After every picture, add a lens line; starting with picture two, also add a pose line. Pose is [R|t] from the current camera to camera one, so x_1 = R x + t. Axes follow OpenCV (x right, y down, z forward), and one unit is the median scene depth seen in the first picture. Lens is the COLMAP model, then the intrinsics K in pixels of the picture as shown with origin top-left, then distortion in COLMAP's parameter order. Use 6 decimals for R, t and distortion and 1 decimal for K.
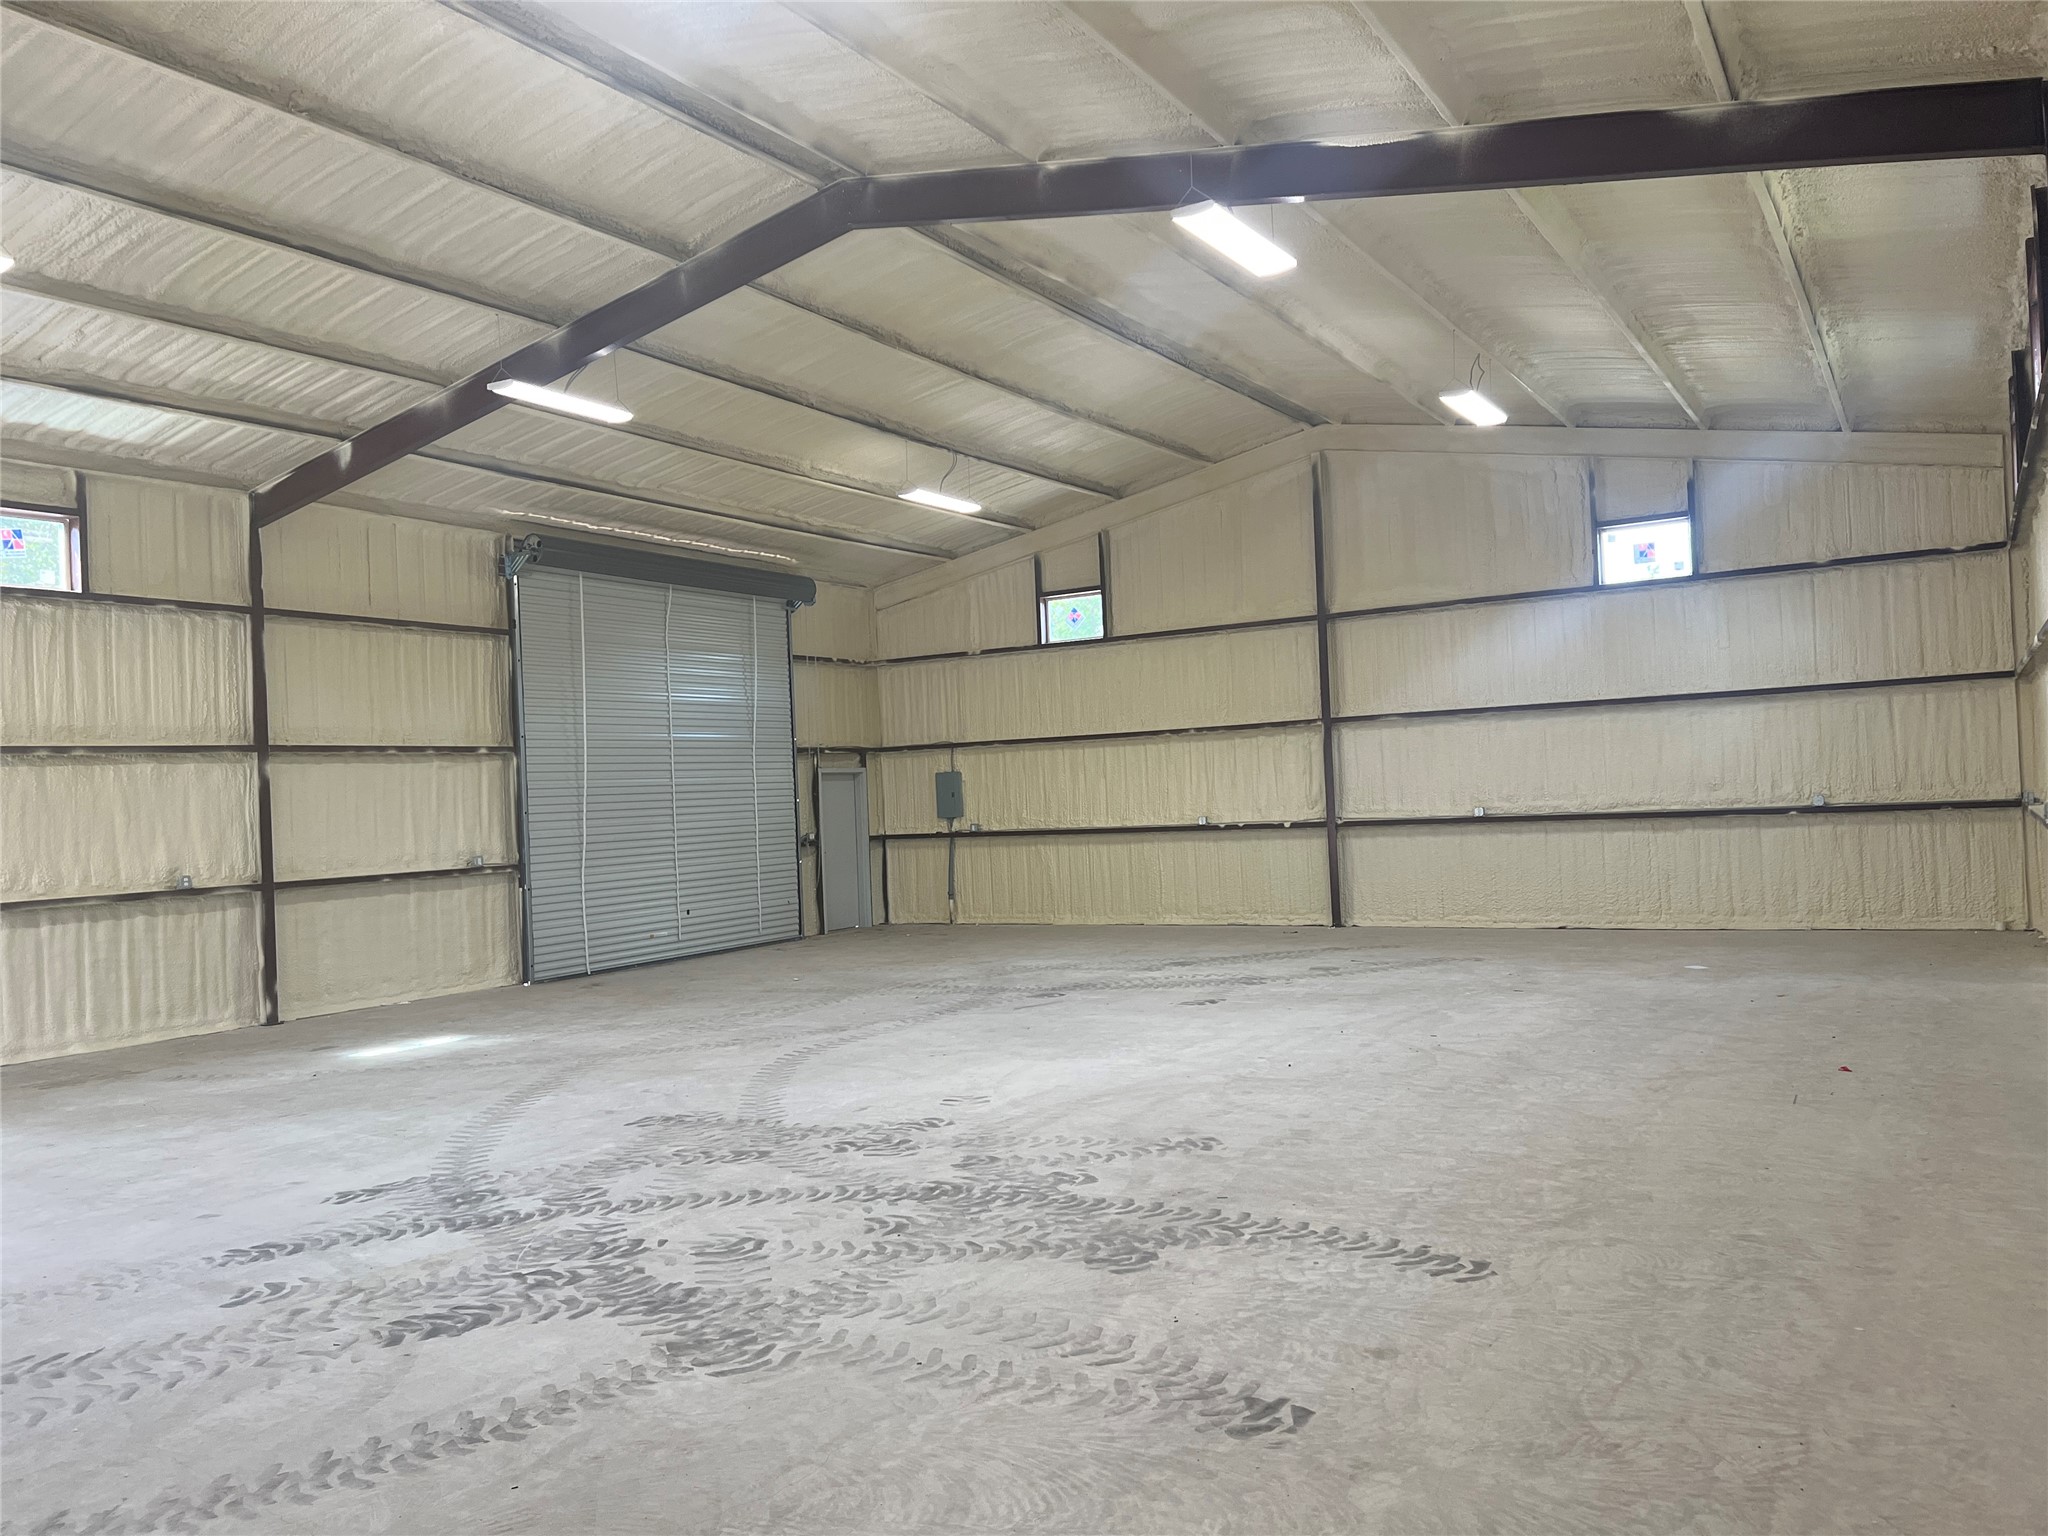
lens RADIAL K [[1536.0, 0, 1023.0], [0, 1536.0, 779.7], [0, 0, 1]] dist [0.036819, -0.019415]
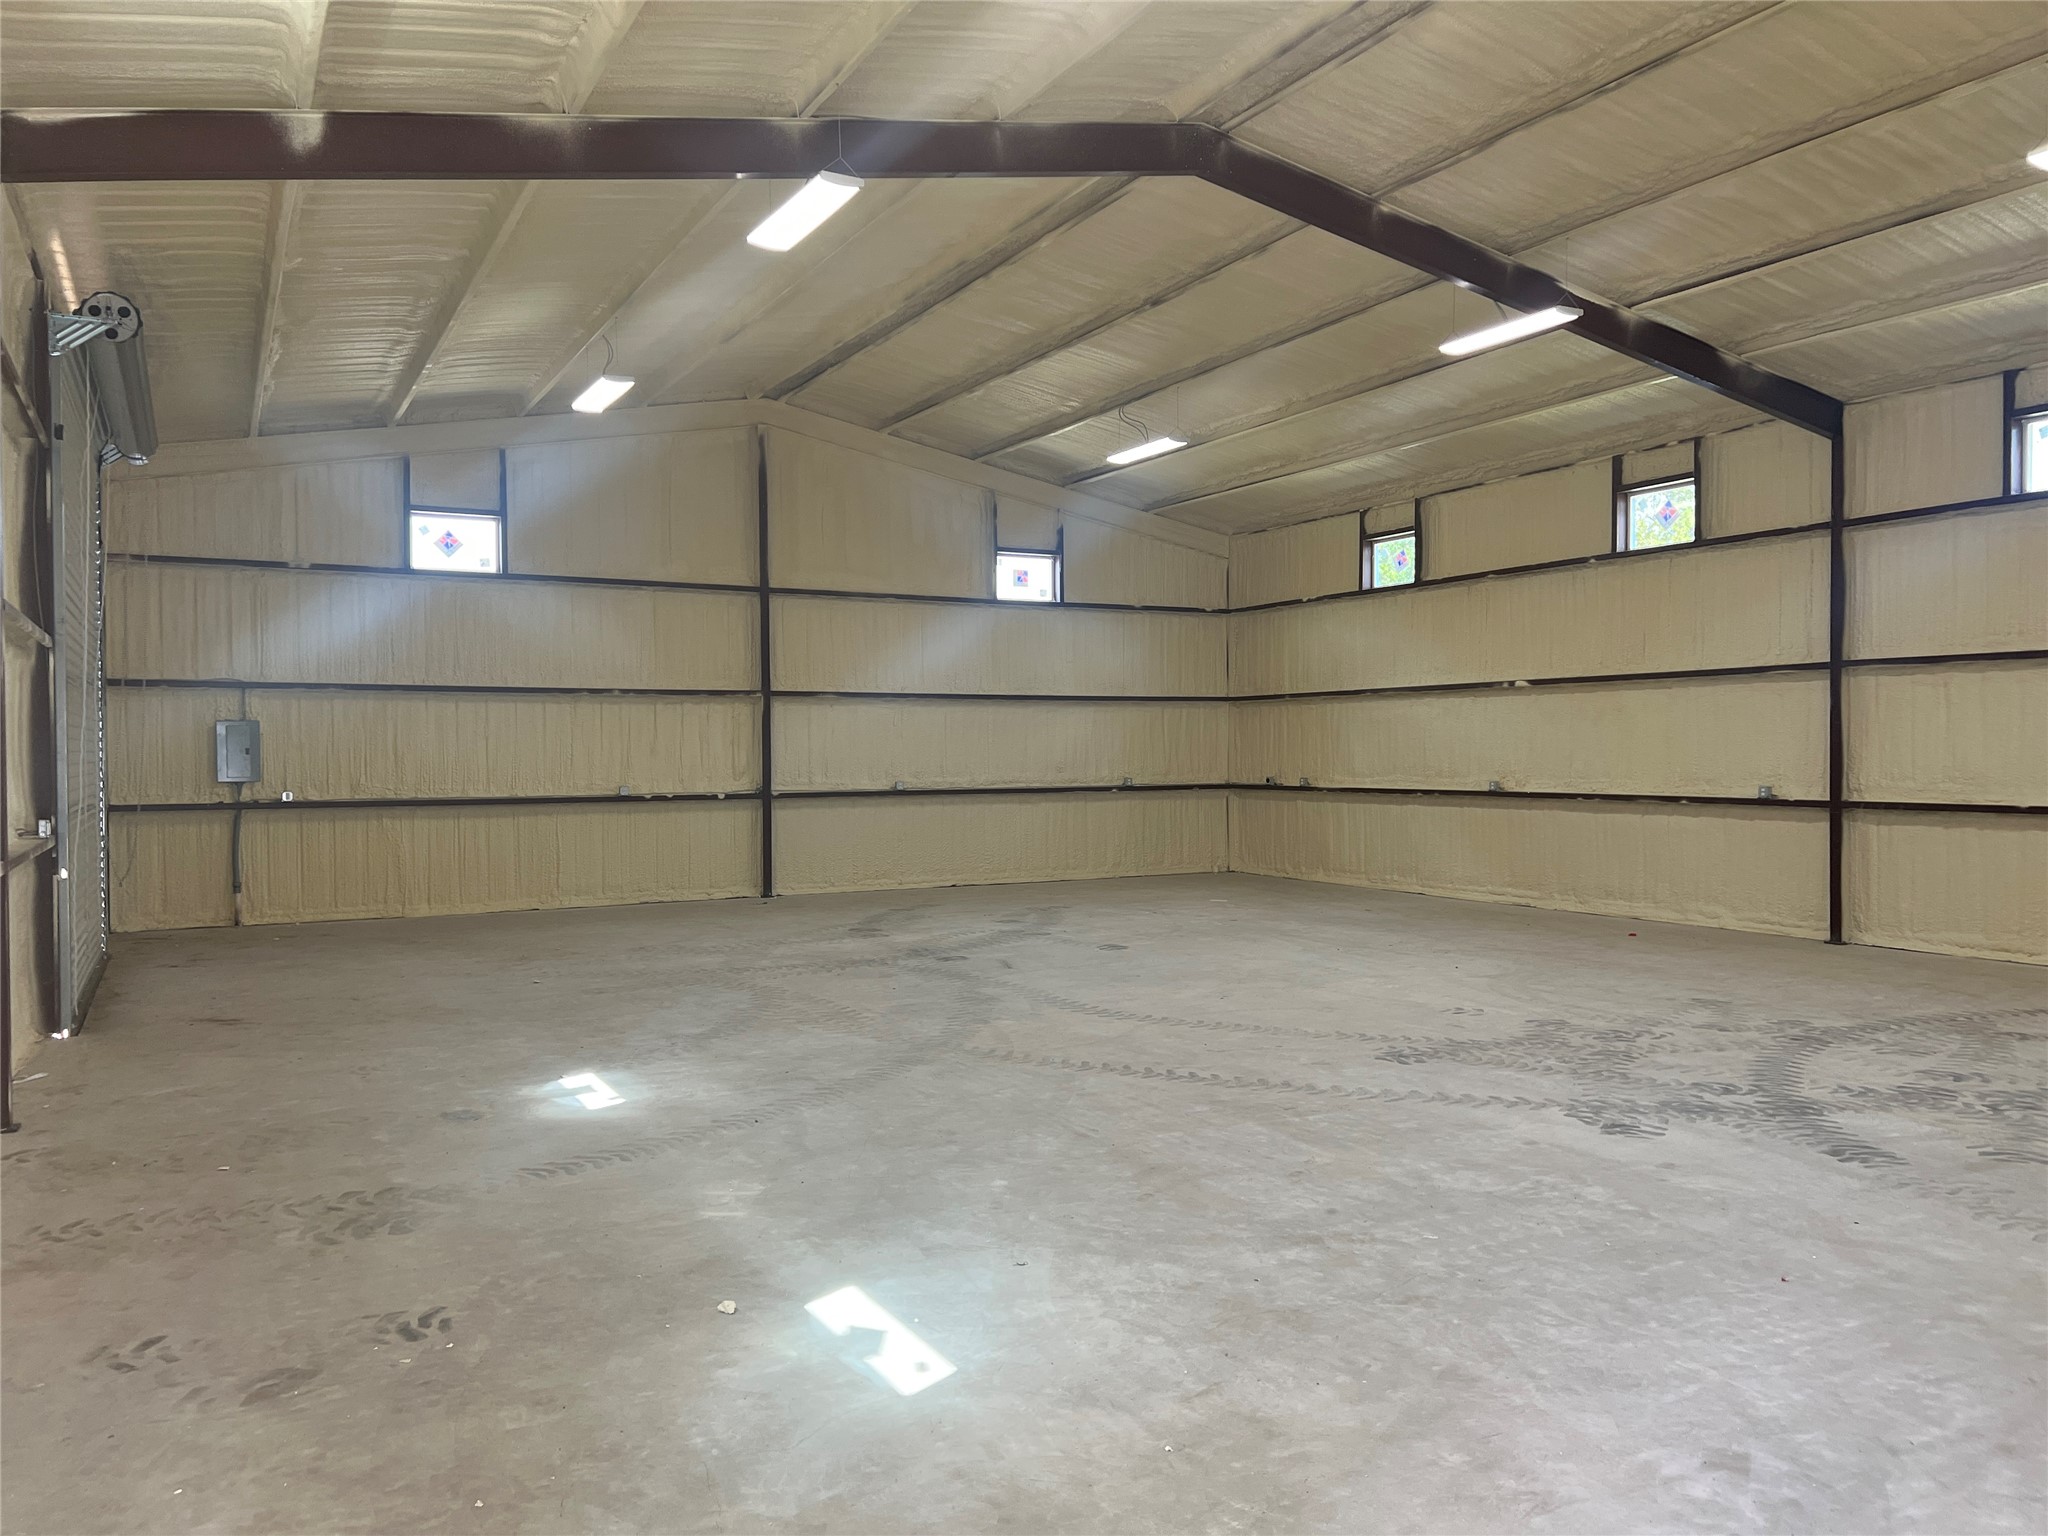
lens RADIAL K [[1536.0, 0, 1024.7], [0, 1536.0, 757.1], [0, 0, 1]] dist [0.036819, -0.019415]
pose [[0.488304, 0.039144, 0.871795, -0.591465], [-0.024976, 0.999211, -0.030875, 0.030204], [-0.872316, -0.006698, 0.488896, 0.356459]]
